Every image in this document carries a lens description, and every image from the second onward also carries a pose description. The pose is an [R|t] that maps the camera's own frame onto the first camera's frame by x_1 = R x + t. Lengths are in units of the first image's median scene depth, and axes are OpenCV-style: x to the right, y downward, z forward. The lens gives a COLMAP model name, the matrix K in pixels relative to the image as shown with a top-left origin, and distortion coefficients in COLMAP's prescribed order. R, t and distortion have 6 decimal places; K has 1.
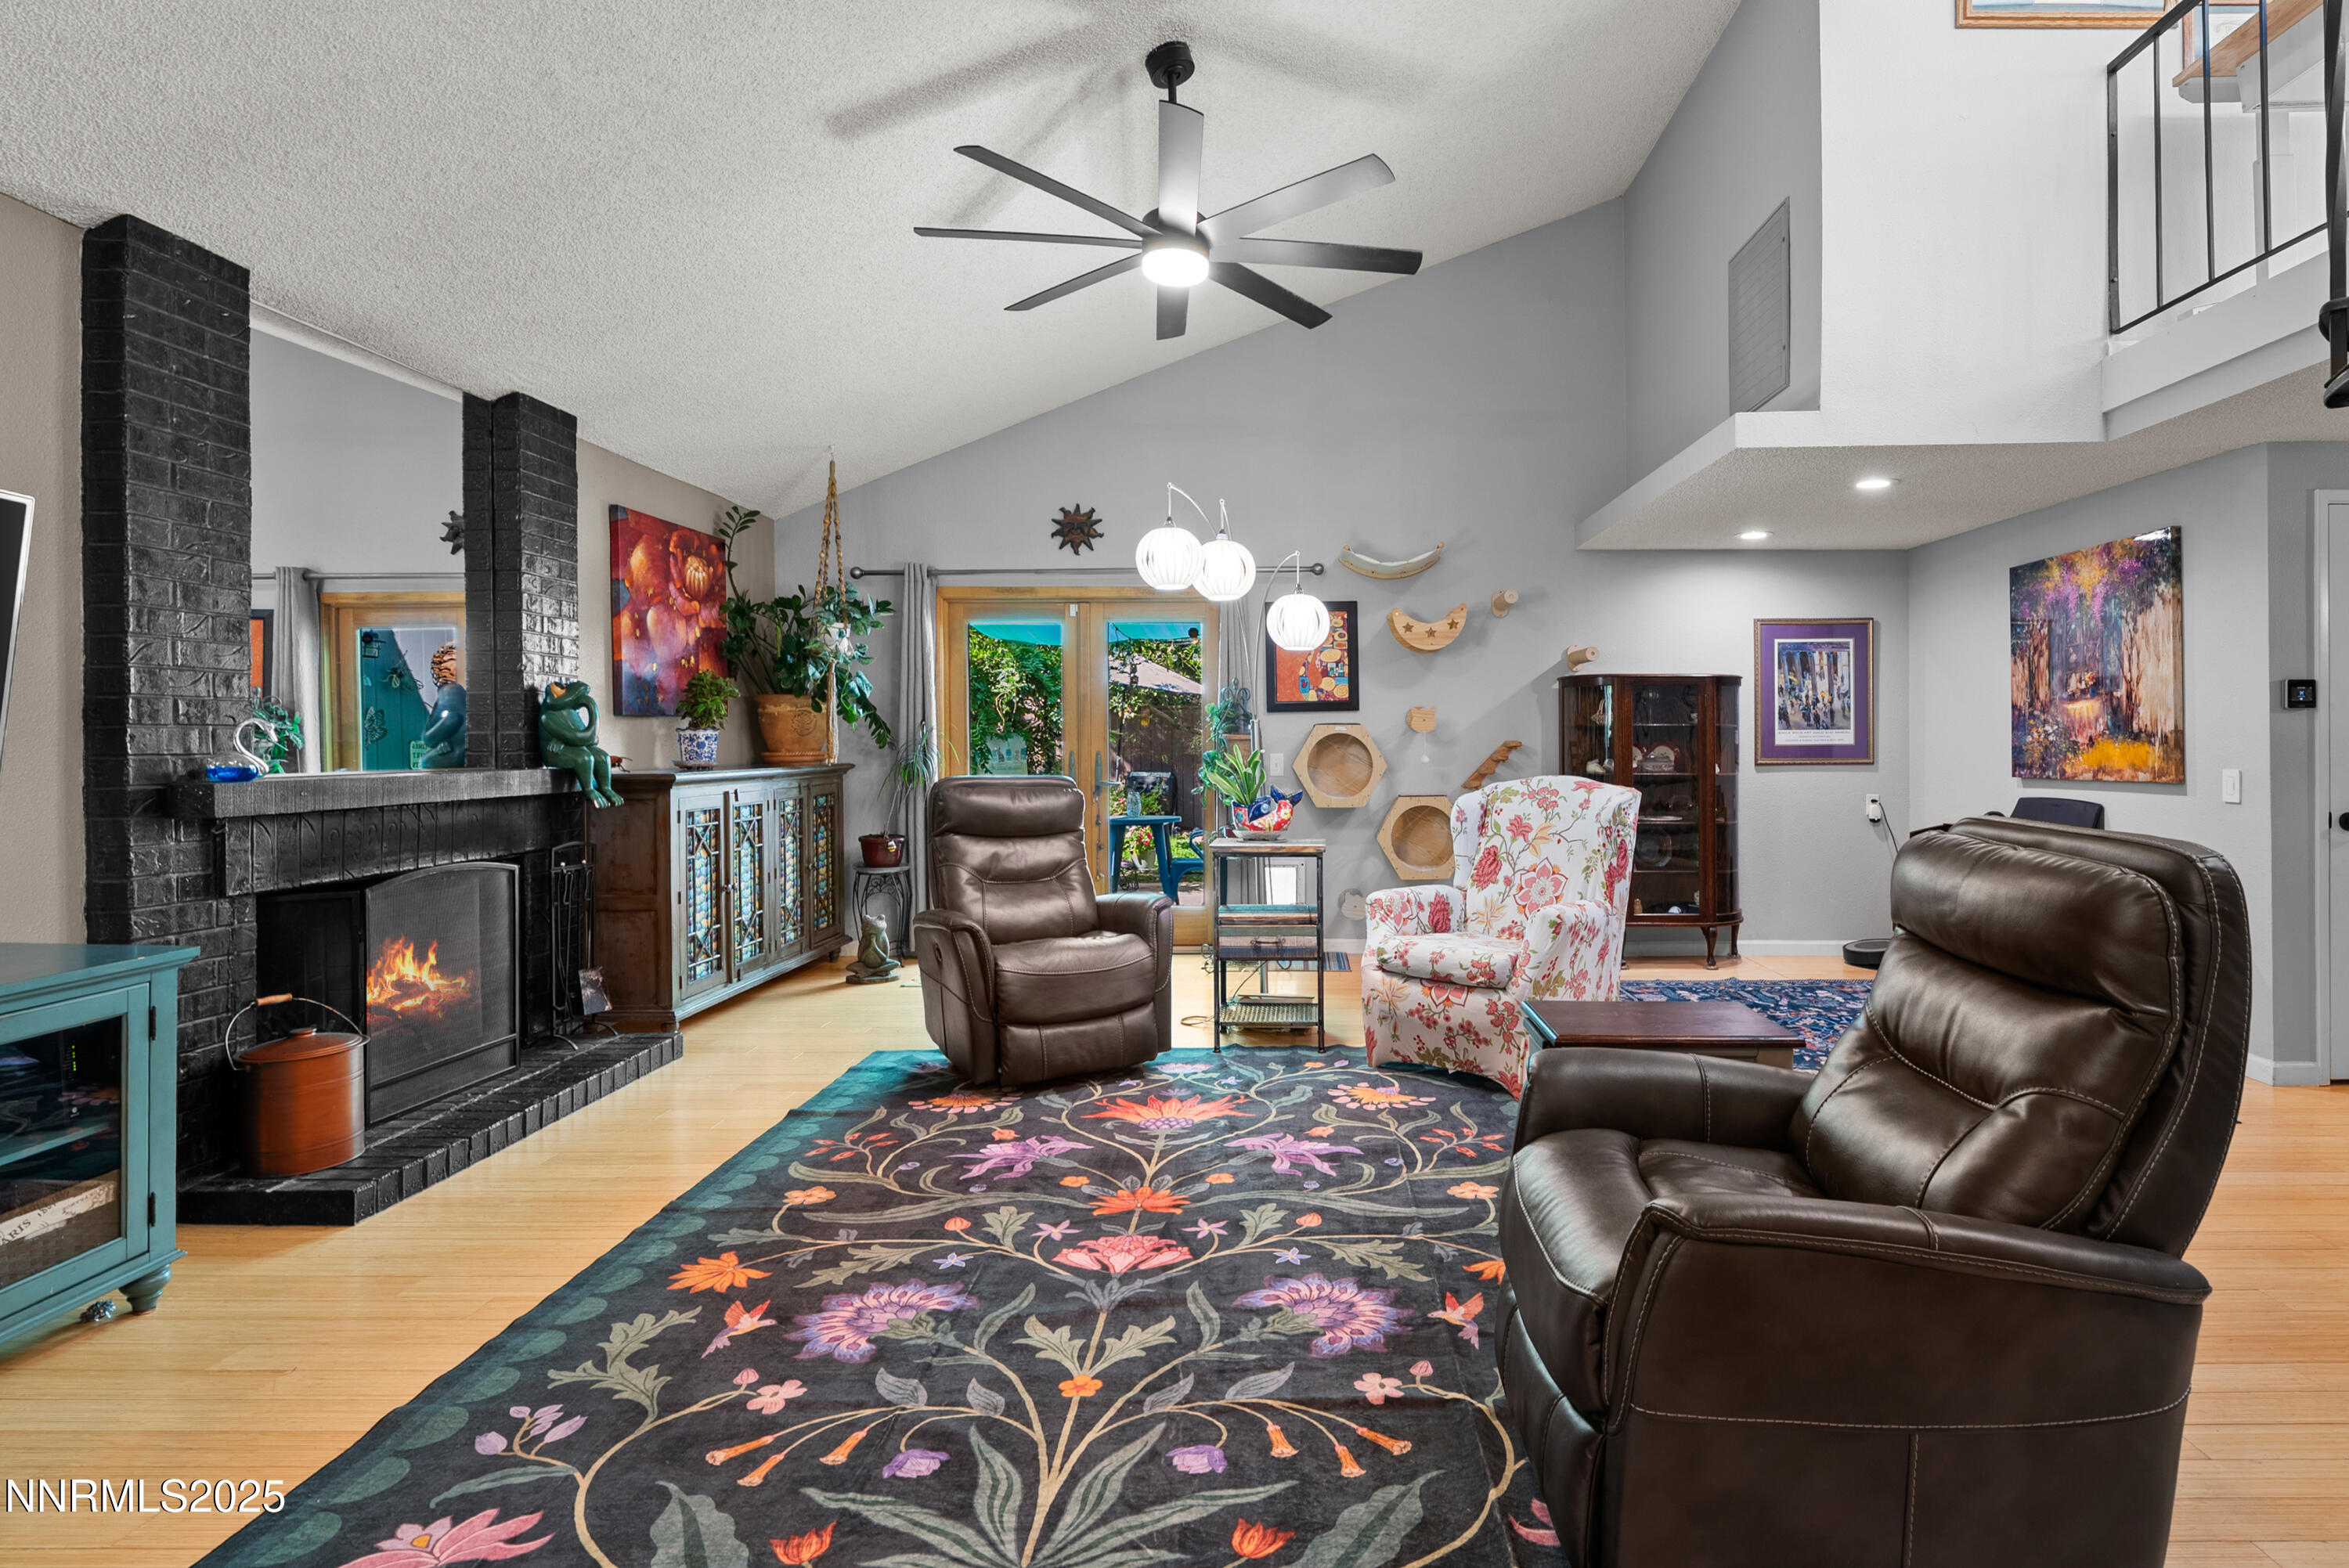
lens RADIAL K [[1097.4, 0, 1300.6], [0, 1097.4, 756.4], [0, 0, 1]] dist [-0.003012, -0.000287]
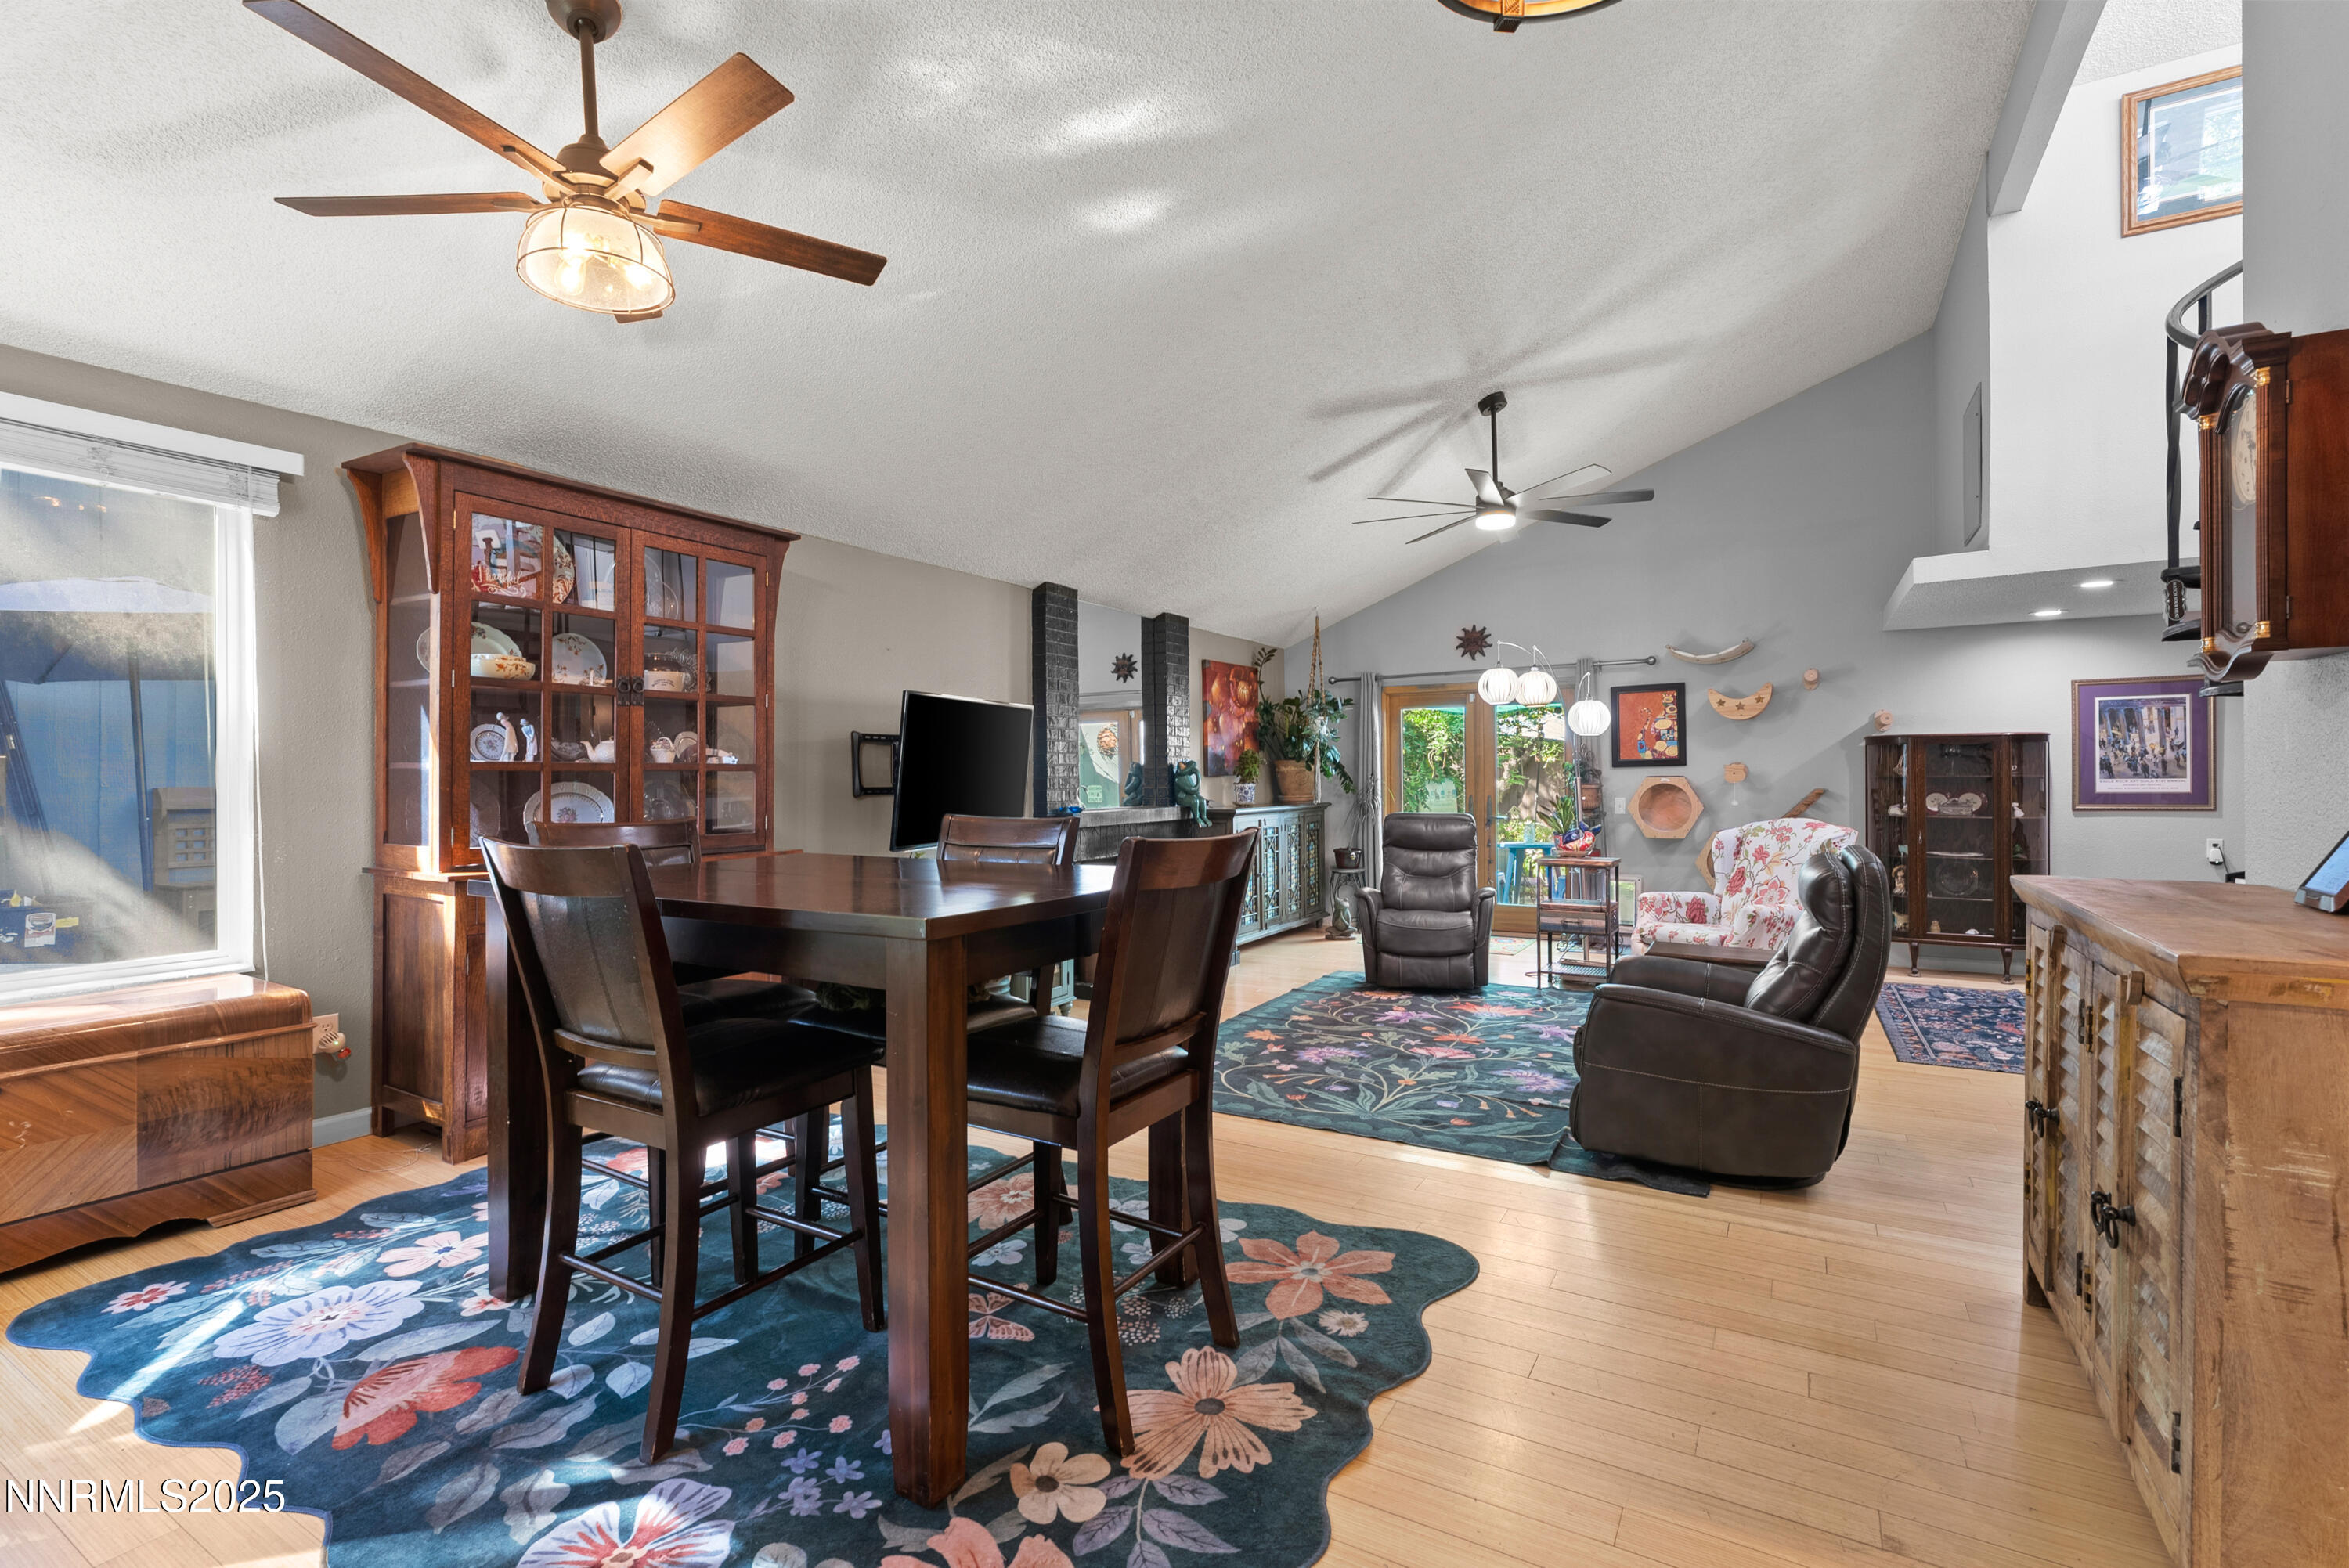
lens RADIAL K [[1053.8, 0, 1178.7], [0, 1053.8, 776.0], [0, 0, 1]] dist [-0.002080, 0.000173]
pose [[0.854691, -0.005222, -0.519111, 0.254994], [-0.000083, 0.999948, -0.010195, -0.021659], [0.519137, 0.008757, 0.854646, -0.539983]]
